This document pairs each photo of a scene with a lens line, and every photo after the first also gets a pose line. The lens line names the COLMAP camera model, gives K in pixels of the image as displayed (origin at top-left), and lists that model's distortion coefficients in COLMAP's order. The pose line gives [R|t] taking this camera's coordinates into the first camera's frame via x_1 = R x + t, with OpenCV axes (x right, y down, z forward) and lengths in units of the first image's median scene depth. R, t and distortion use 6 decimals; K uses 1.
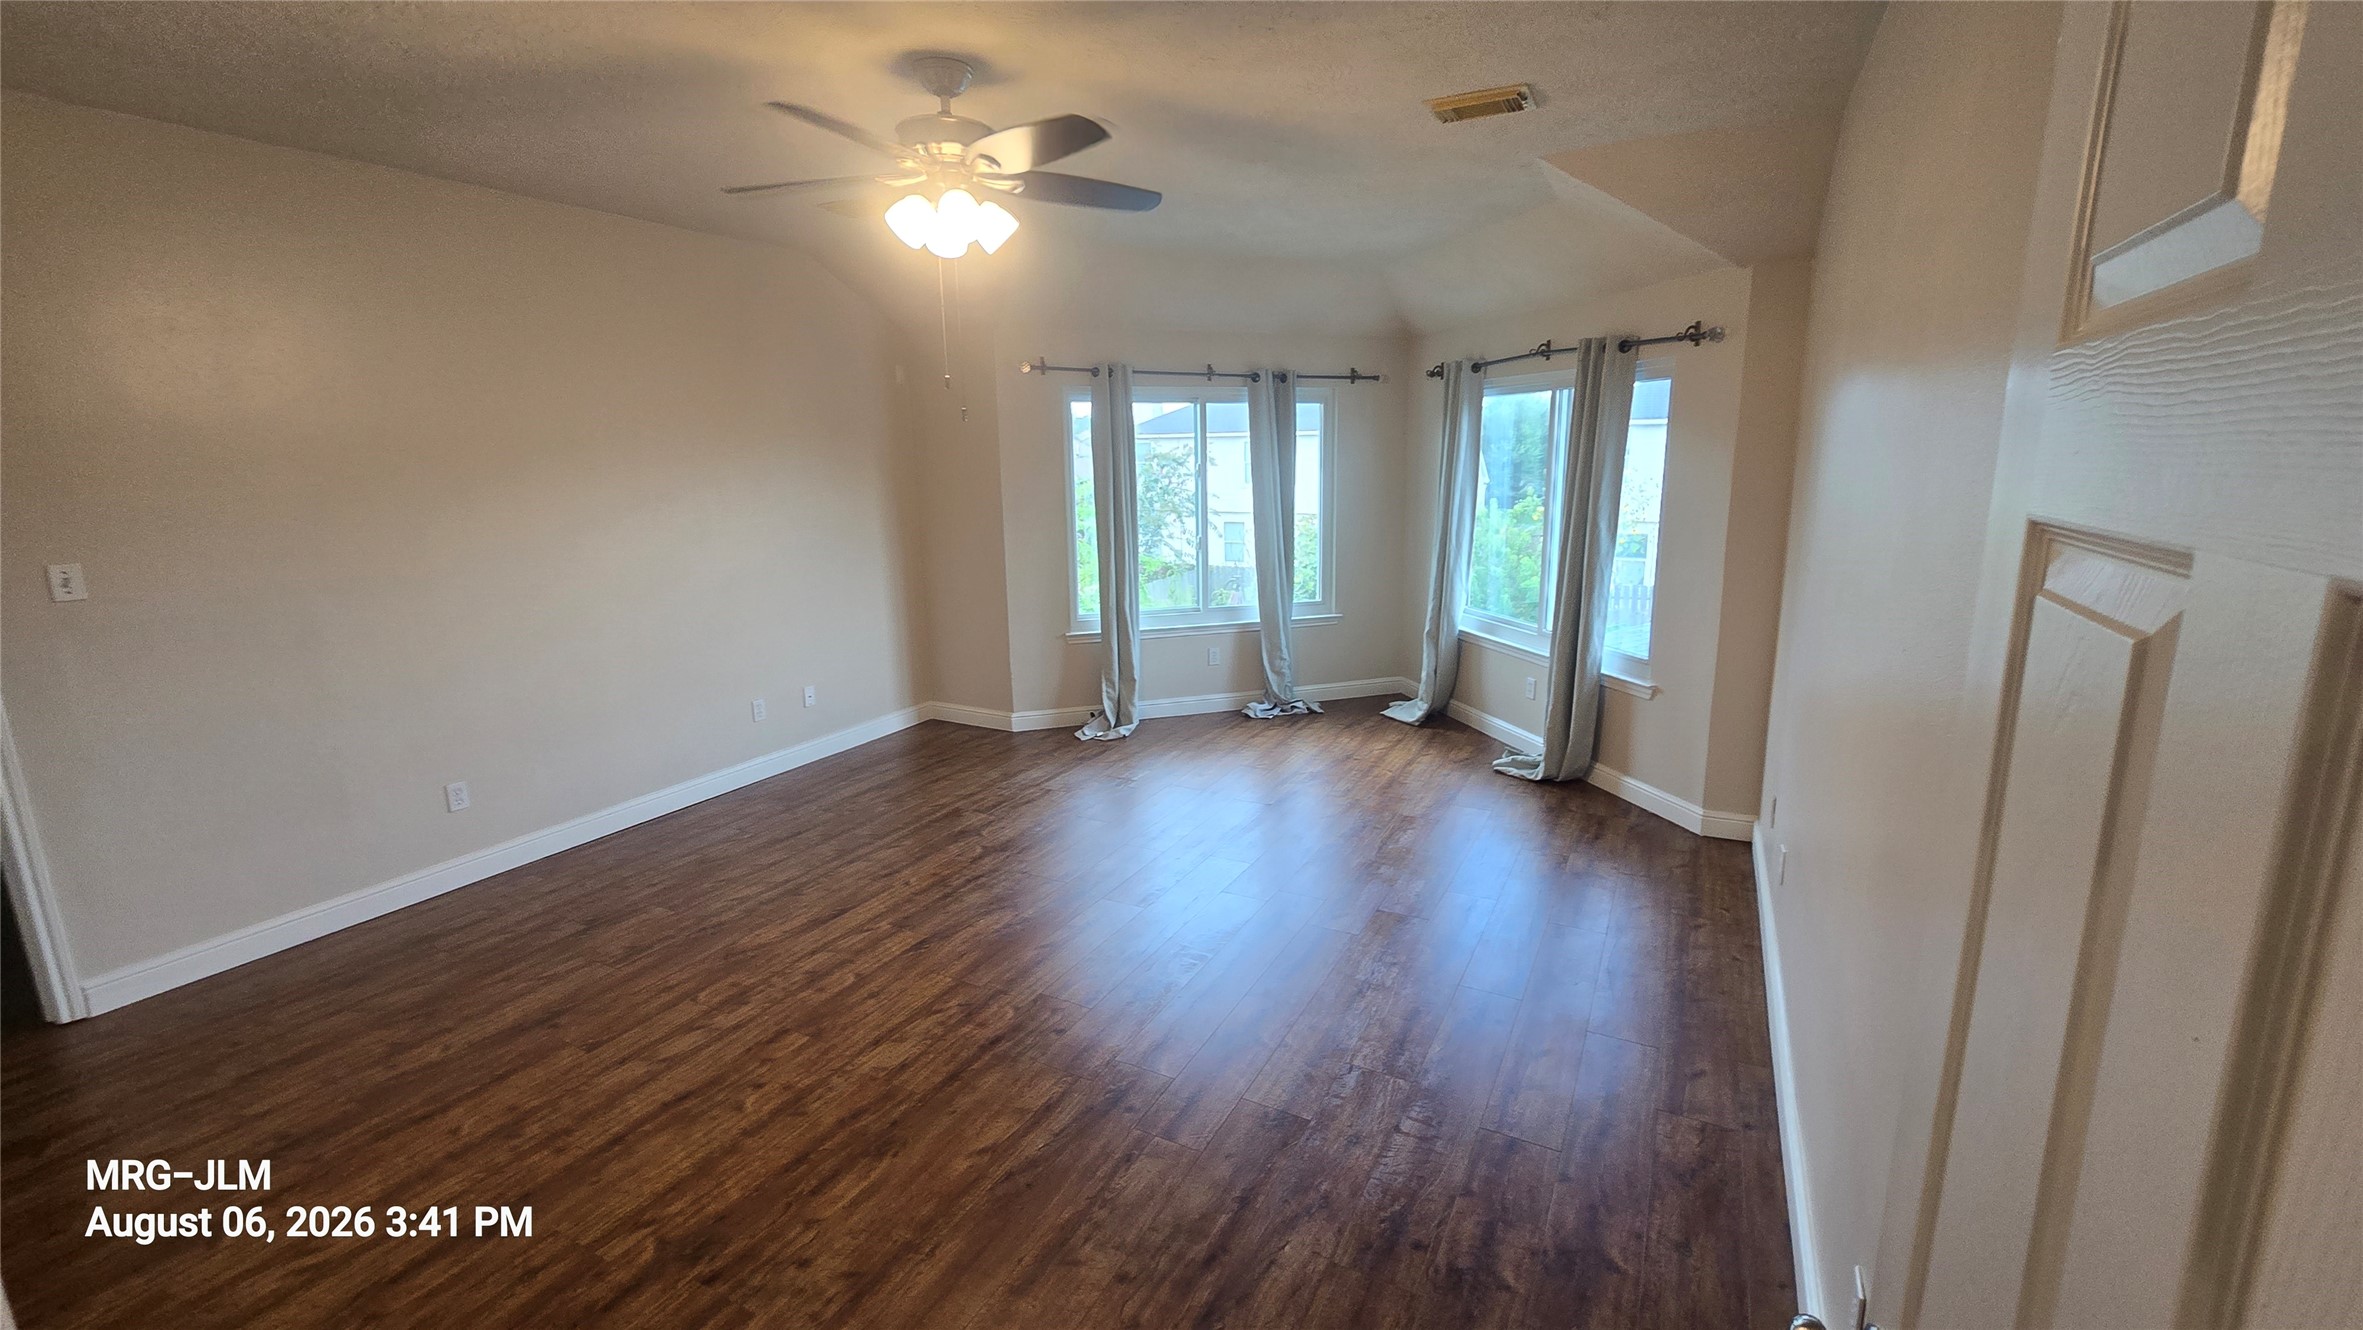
lens RADIAL K [[970.3, 0, 1193.6], [0, 970.3, 653.9], [0, 0, 1]] dist [-0.007666, 0.005155]
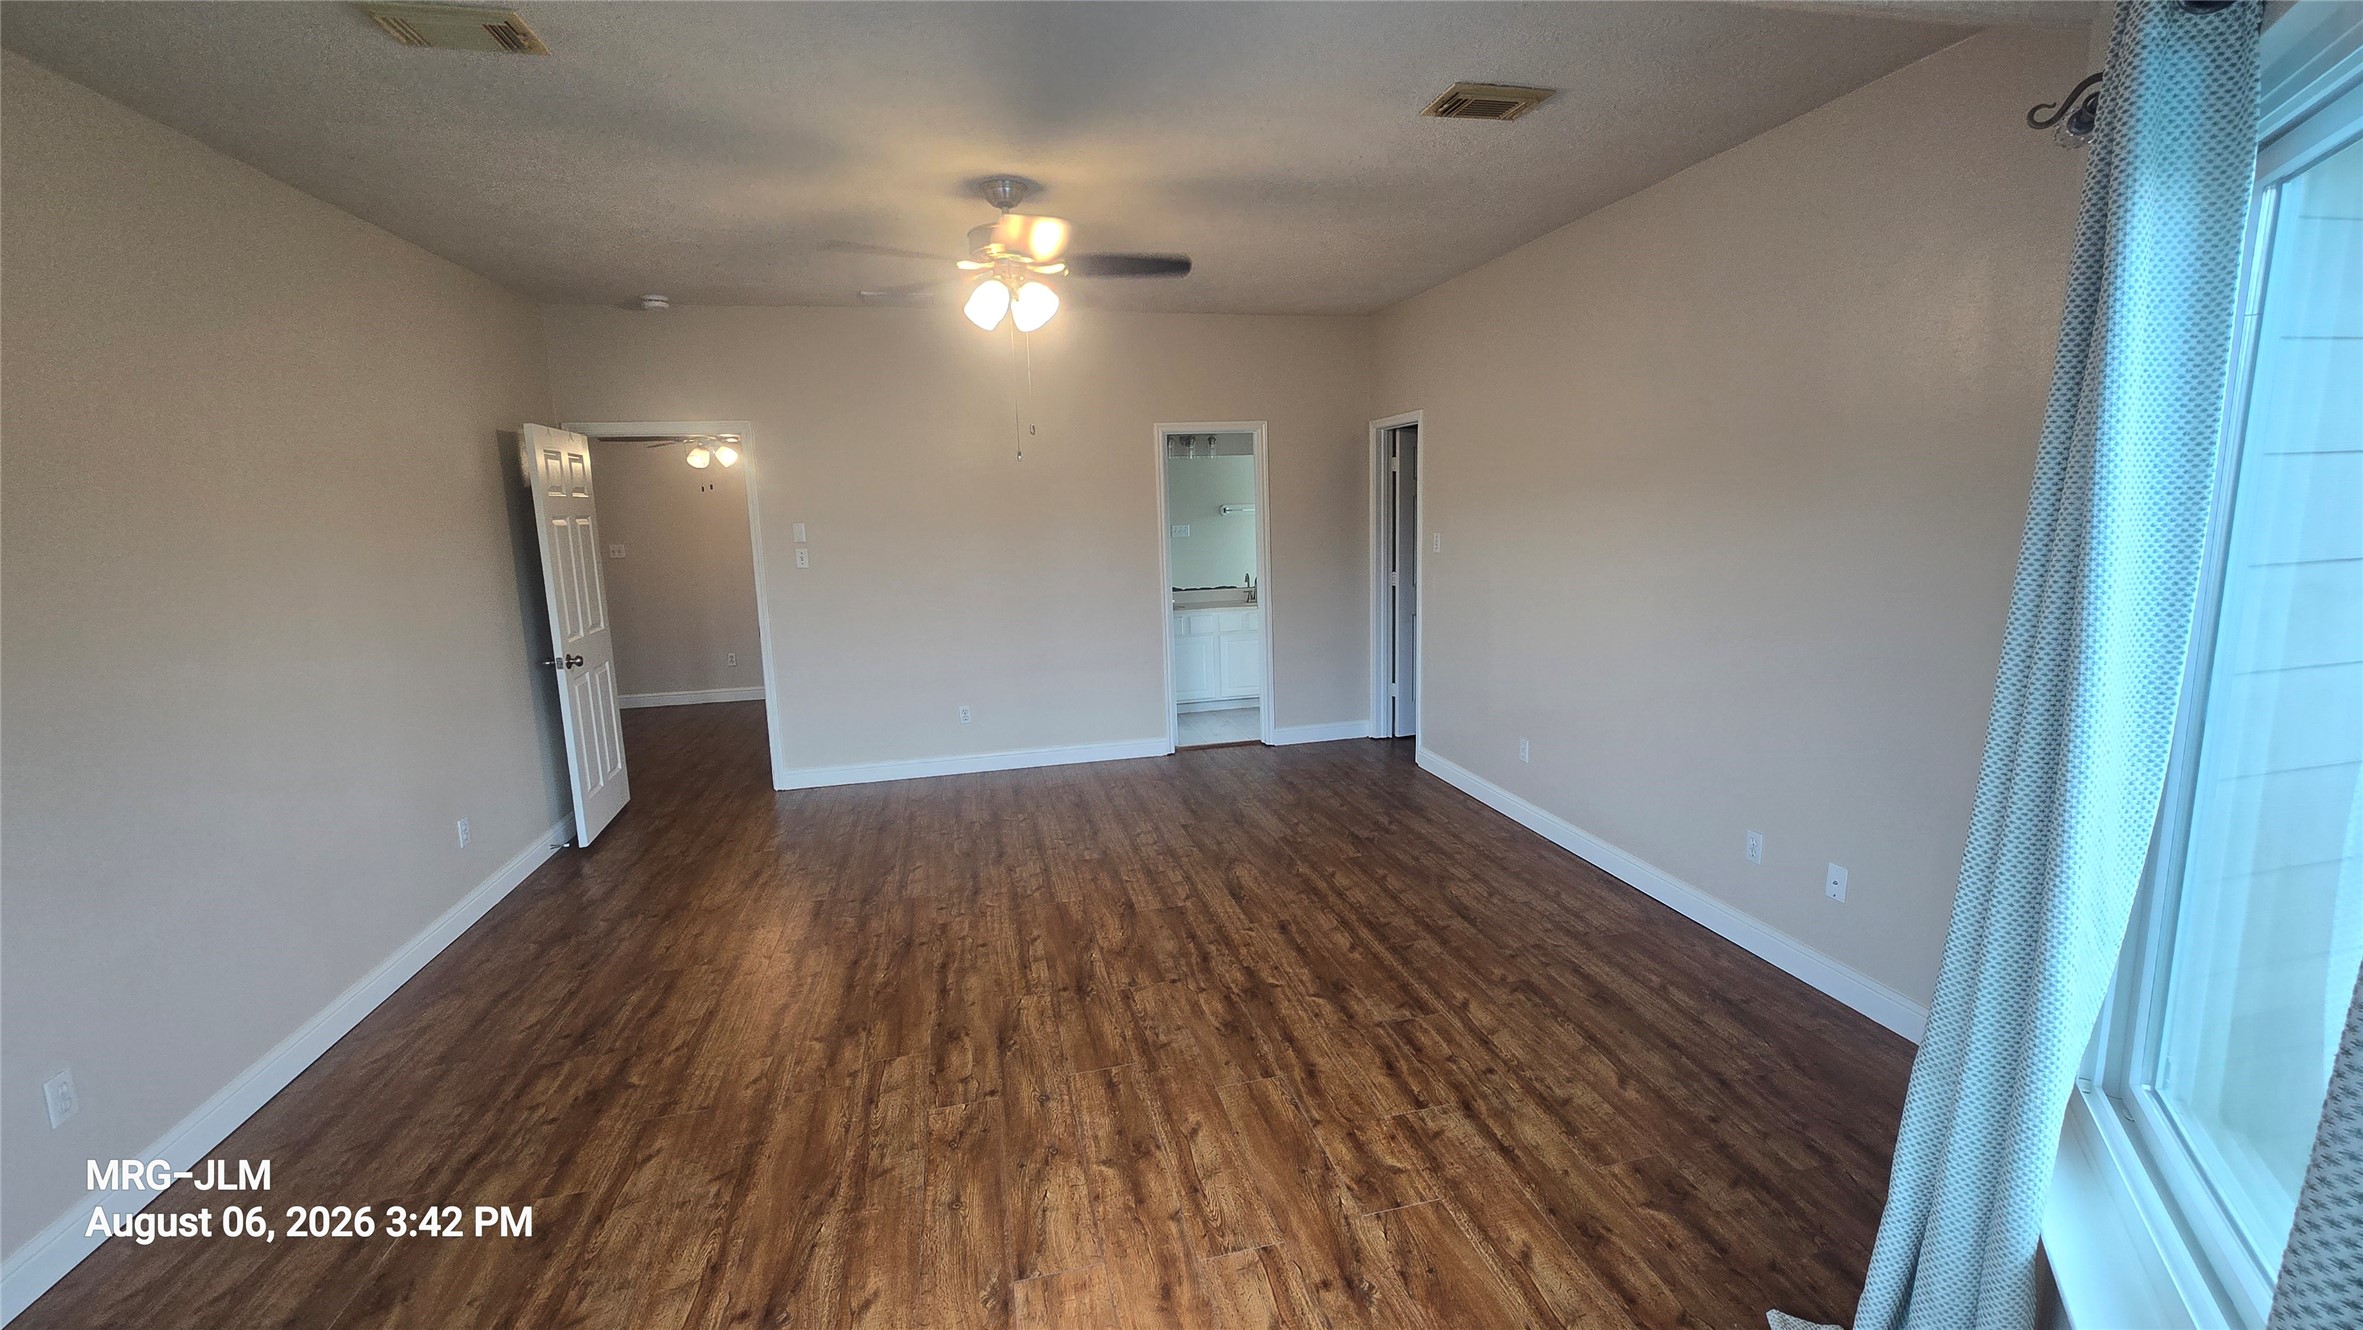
lens RADIAL K [[970.3, 0, 1184.5], [0, 970.3, 655.6], [0, 0, 1]] dist [-0.007666, 0.005155]
pose [[-0.754498, 0.145156, -0.640049, 0.319502], [-0.092133, 0.942151, 0.322277, -0.314841], [0.649803, 0.302127, -0.697478, 1.538006]]
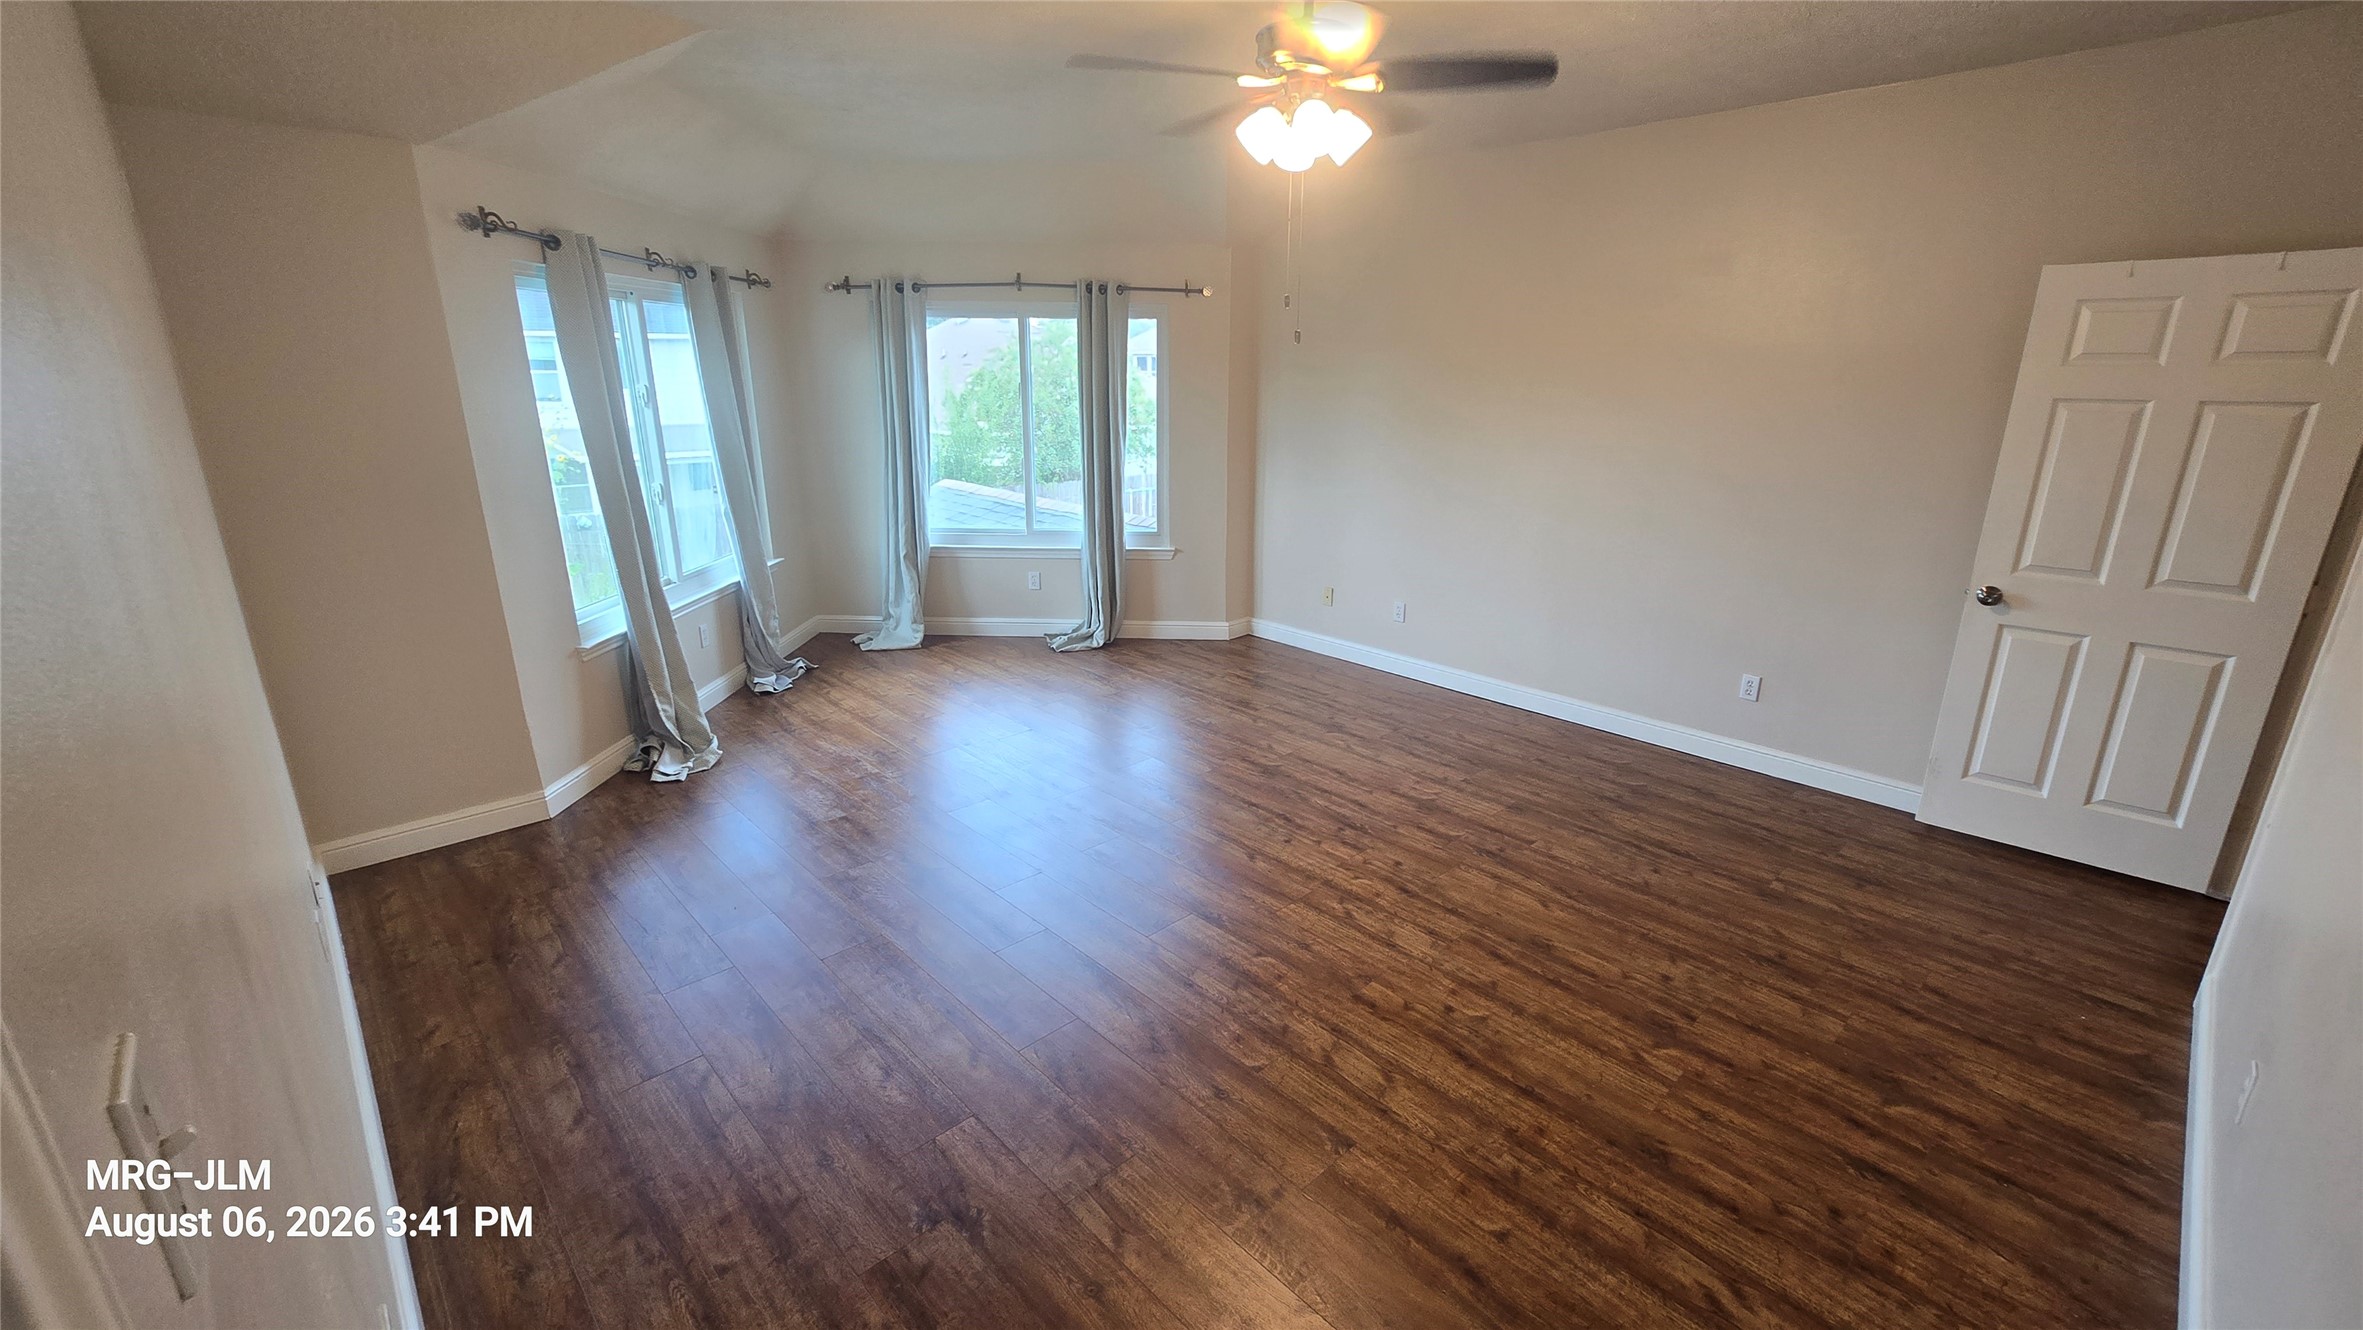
lens RADIAL K [[970.3, 0, 1192.8], [0, 970.3, 666.1], [0, 0, 1]] dist [-0.007666, 0.005155]
pose [[0.313856, -0.266462, 0.911313, -0.929722], [0.183205, 0.958771, 0.217242, -0.115540], [-0.931628, 0.098775, 0.349734, 0.585248]]
